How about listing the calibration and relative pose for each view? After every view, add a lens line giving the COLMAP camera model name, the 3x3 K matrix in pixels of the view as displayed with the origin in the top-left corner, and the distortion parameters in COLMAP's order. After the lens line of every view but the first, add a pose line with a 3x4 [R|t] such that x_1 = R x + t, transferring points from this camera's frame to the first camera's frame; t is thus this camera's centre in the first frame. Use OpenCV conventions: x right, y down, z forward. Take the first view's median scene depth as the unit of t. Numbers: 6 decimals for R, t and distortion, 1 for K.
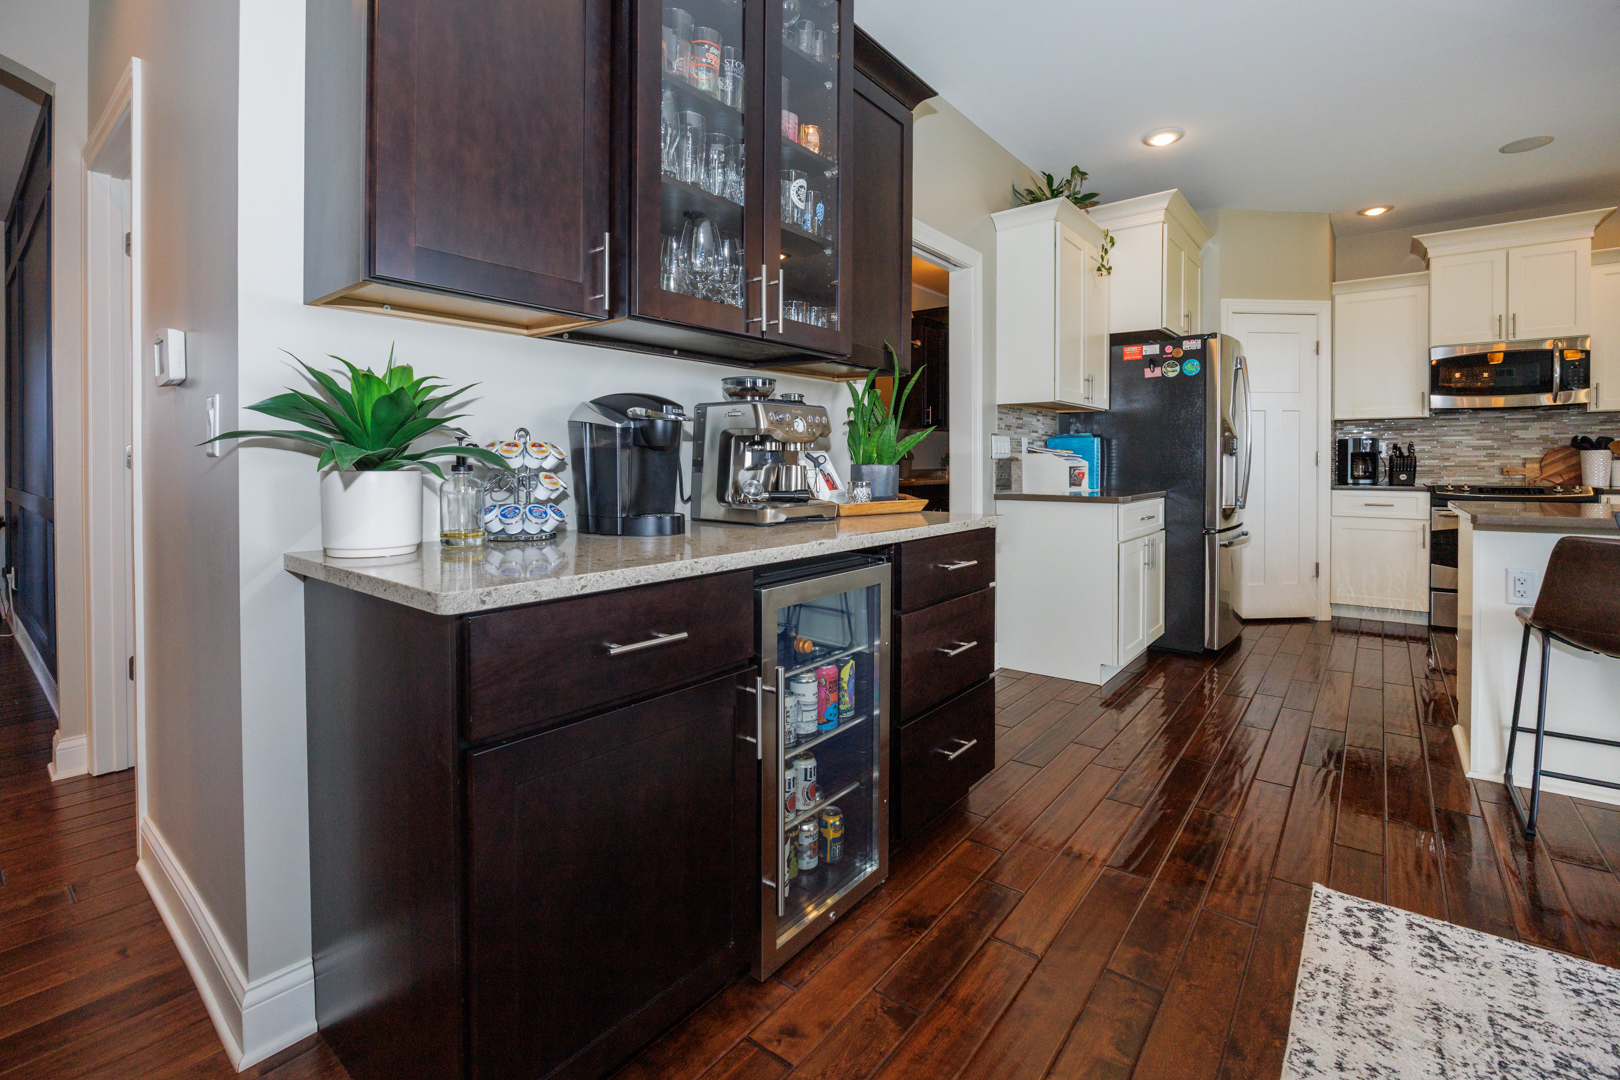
lens RADIAL K [[716.0, 0, 845.4], [0, 716.0, 471.3], [0, 0, 1]] dist [-0.020096, 0.000291]
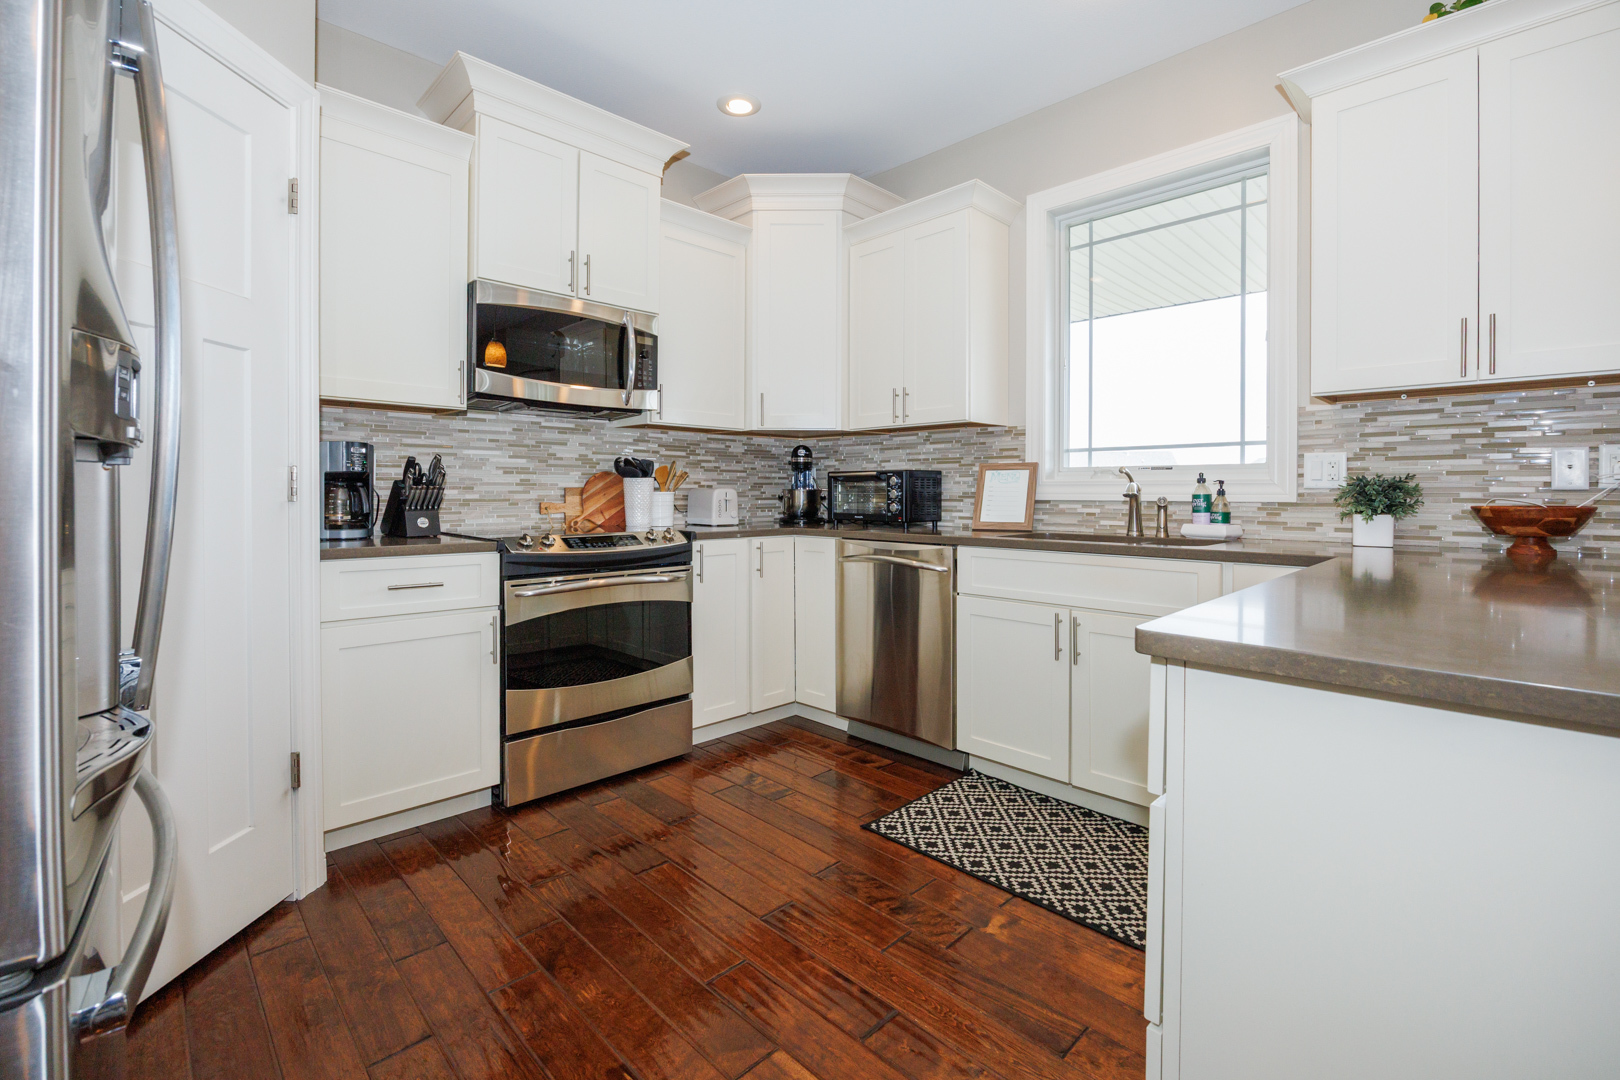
lens RADIAL K [[733.1, 0, 815.3], [0, 733.1, 497.0], [0, 0, 1]] dist [-0.022465, 0.000019]
pose [[0.162234, -0.002869, 0.986748, 0.384888], [0.008665, 0.999961, 0.001483, -0.010691], [-0.986714, 0.008310, 0.162253, 0.779156]]
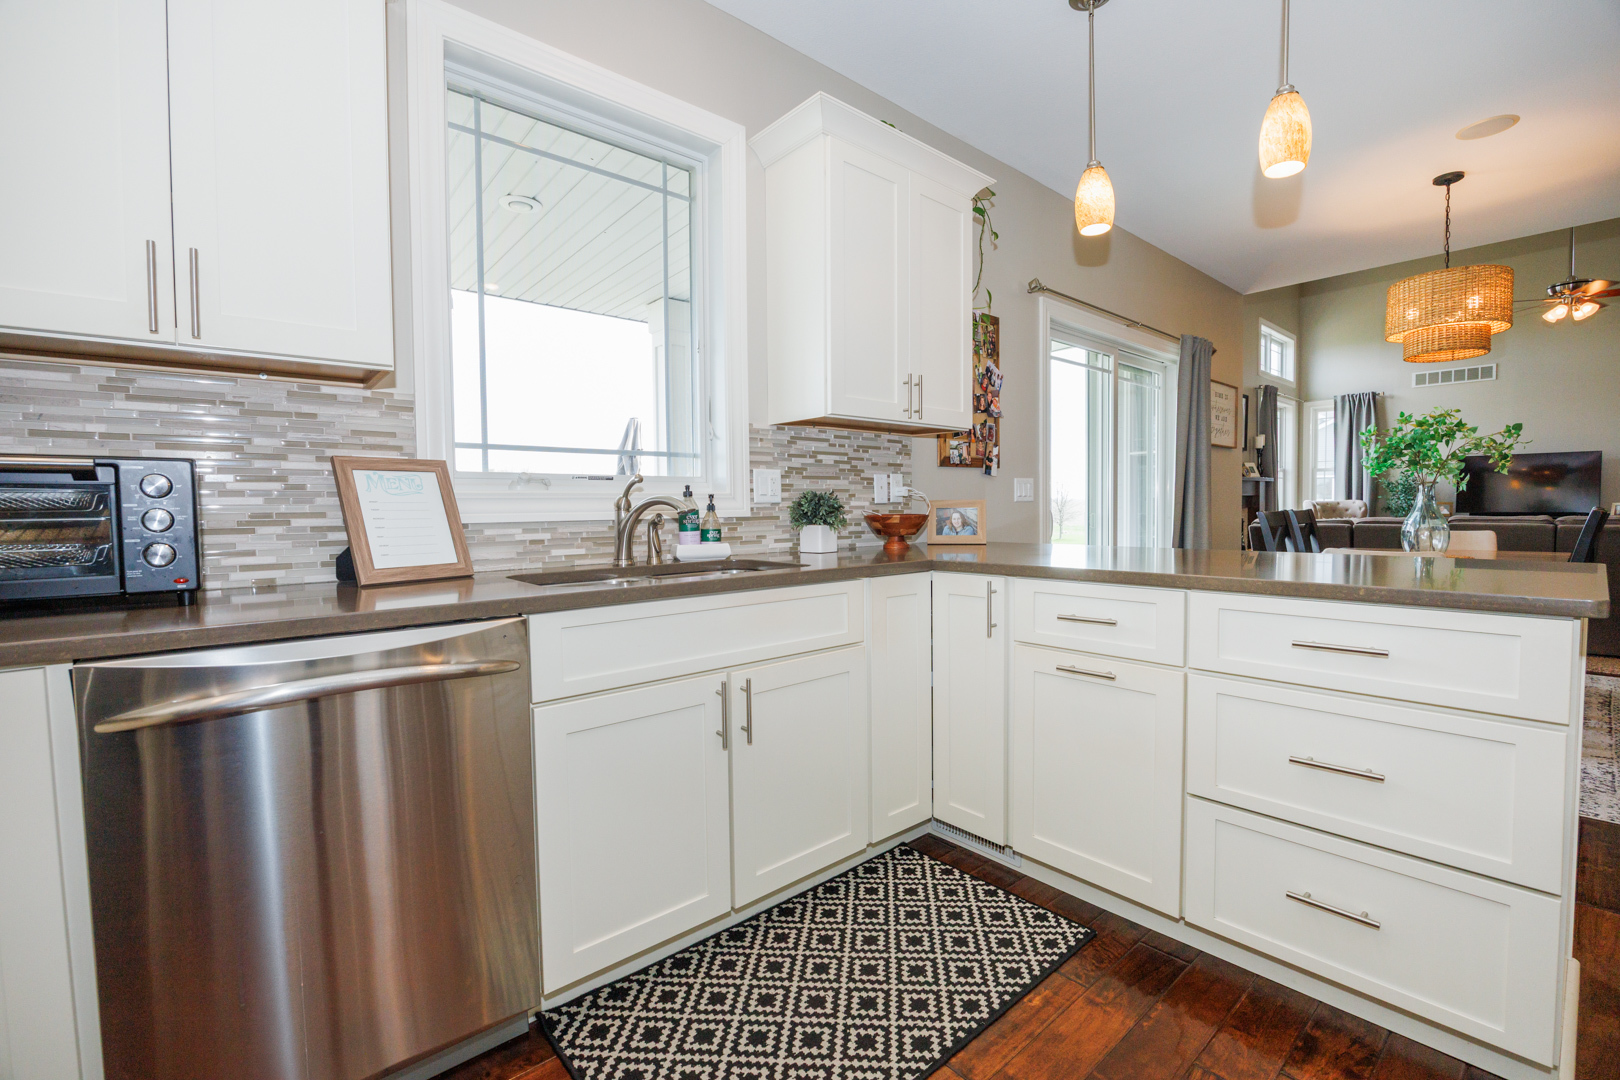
lens RADIAL K [[702.6, 0, 814.9], [0, 702.6, 525.9], [0, 0, 1]] dist [-0.026833, 0.000118]
pose [[-0.977882, 0.005157, 0.209093, 0.902498], [0.014184, 0.999030, 0.041698, -0.018602], [-0.208675, 0.043741, -0.977006, 1.074087]]
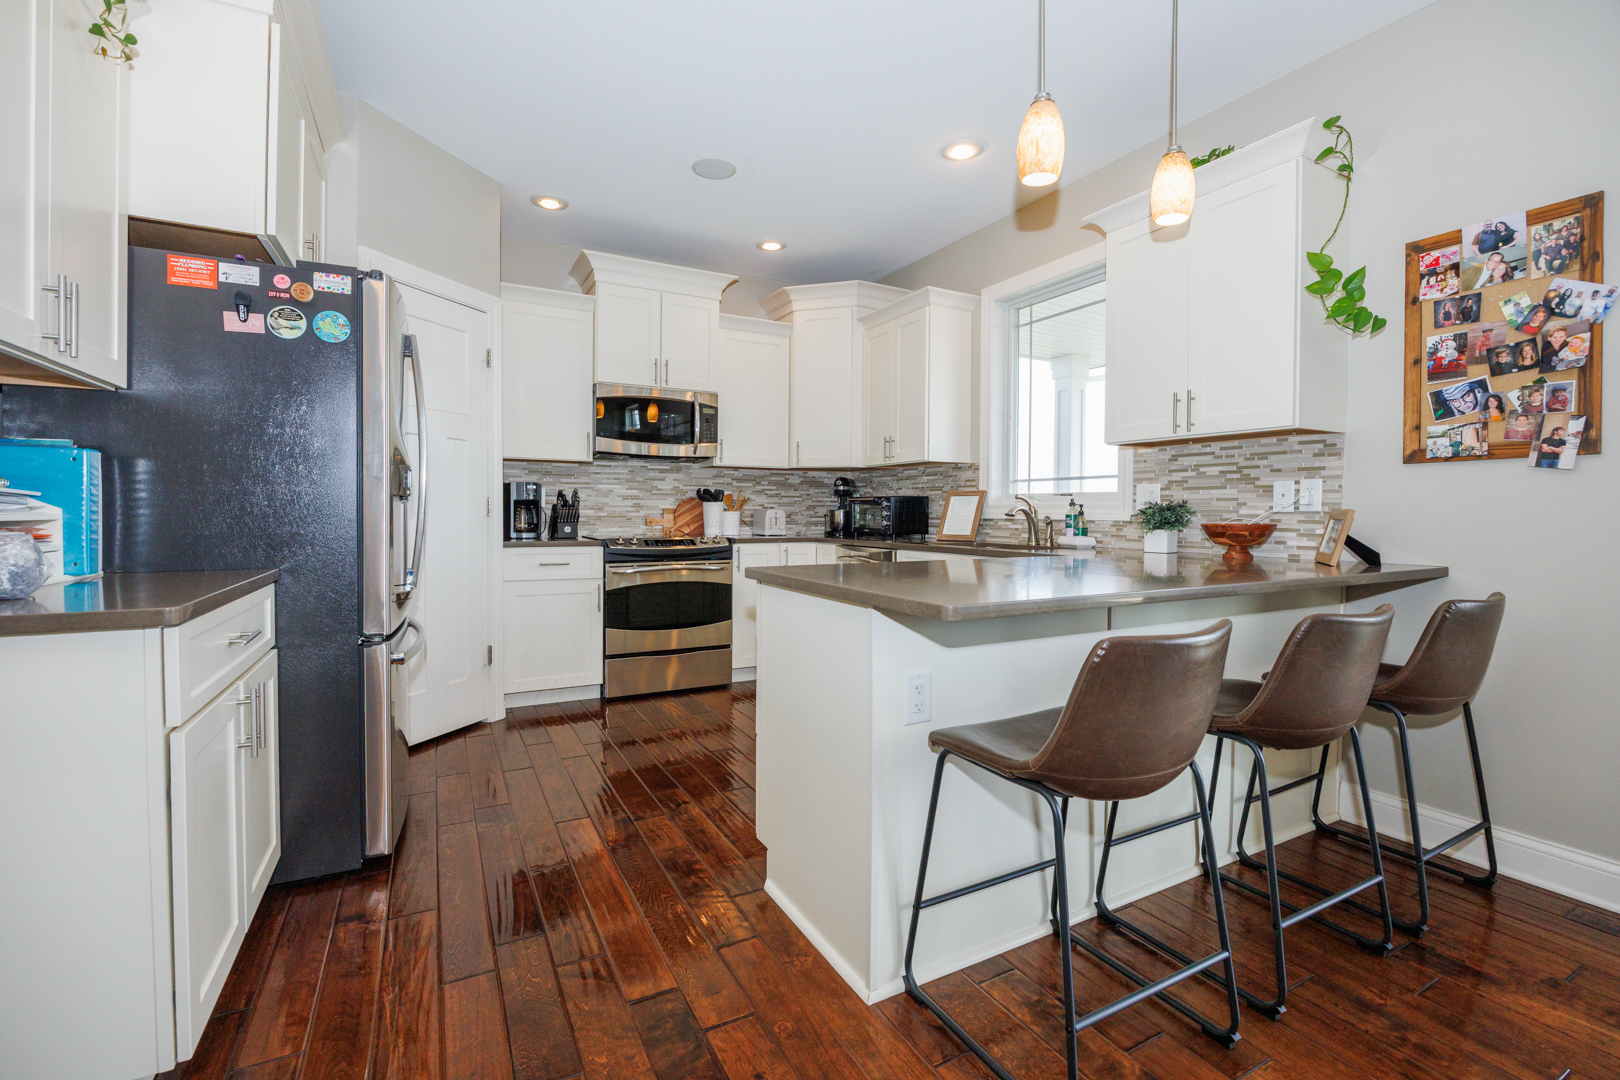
lens RADIAL K [[702.6, 0, 814.9], [0, 702.6, 525.9], [0, 0, 1]] dist [-0.026833, 0.000118]
pose [[0.413578, -0.013289, 0.910372, 0.167635], [0.003887, 0.999910, 0.012830, -0.007294], [-0.910460, -0.001768, 0.413593, 0.459225]]
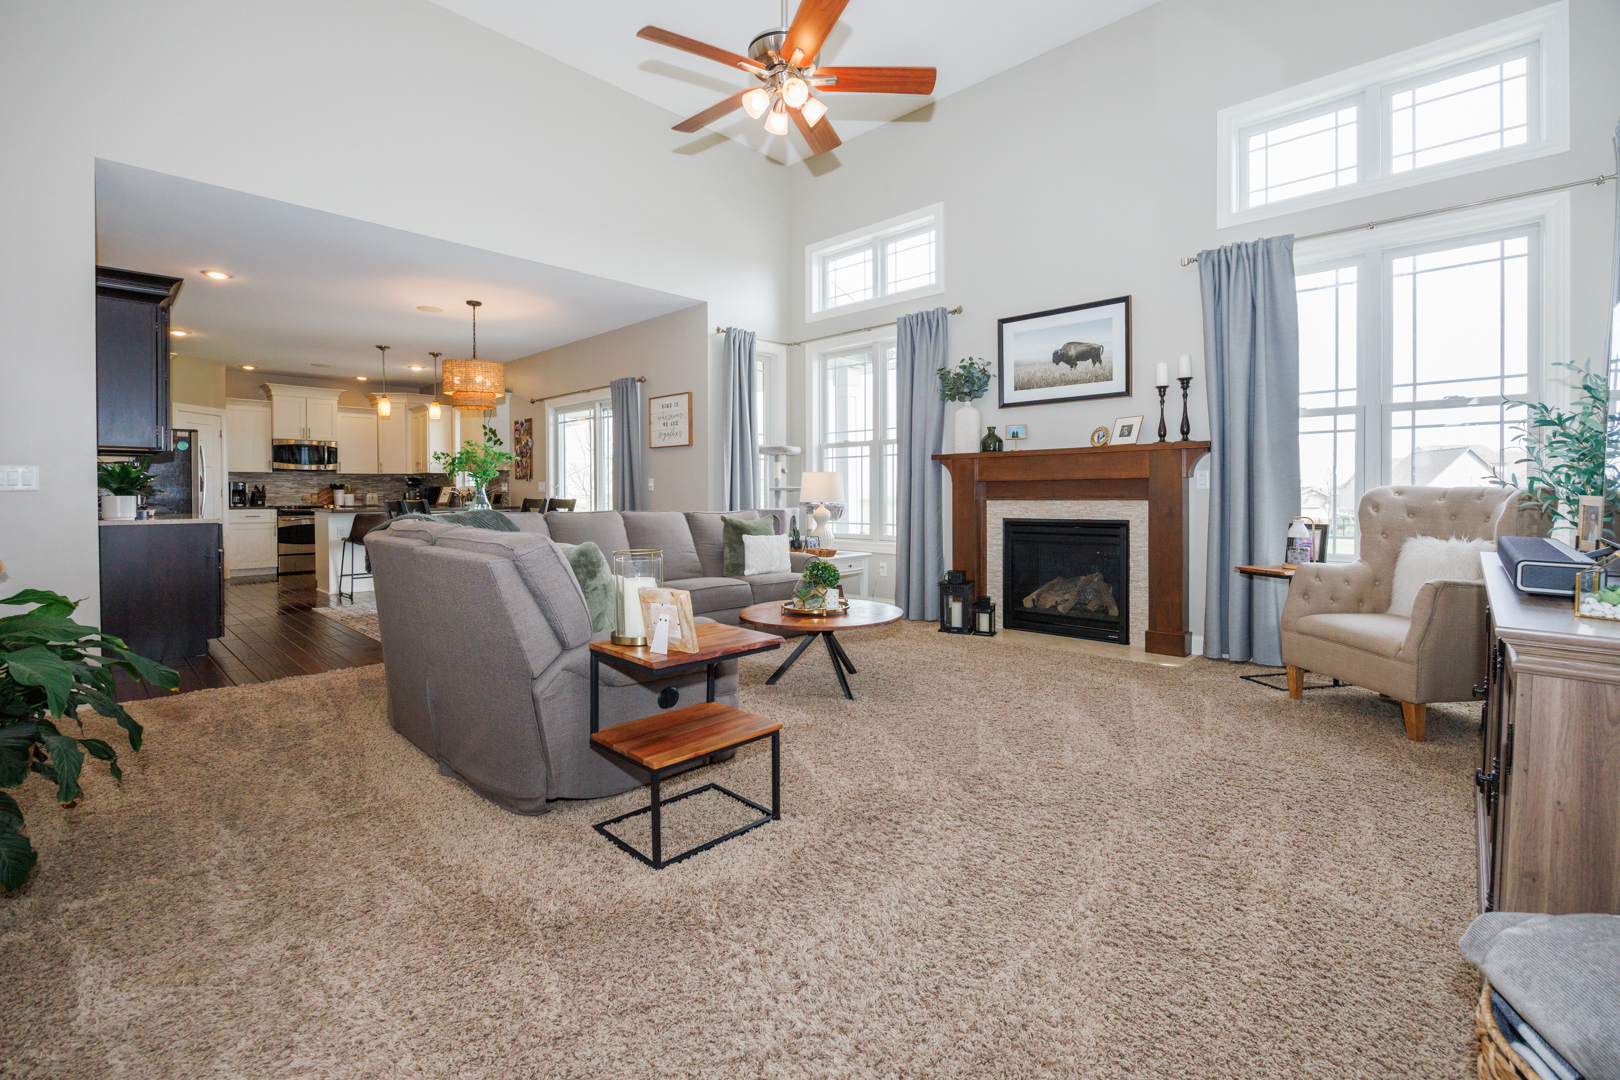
lens RADIAL K [[699.2, 0, 789.2], [0, 699.2, 507.0], [0, 0, 1]] dist [-0.019025, -0.000110]
pose [[0.123037, -0.018692, 0.992226, -1.165970], [0.015279, 0.999740, 0.016939, 0.013191], [-0.992284, 0.013076, 0.123290, -0.868280]]
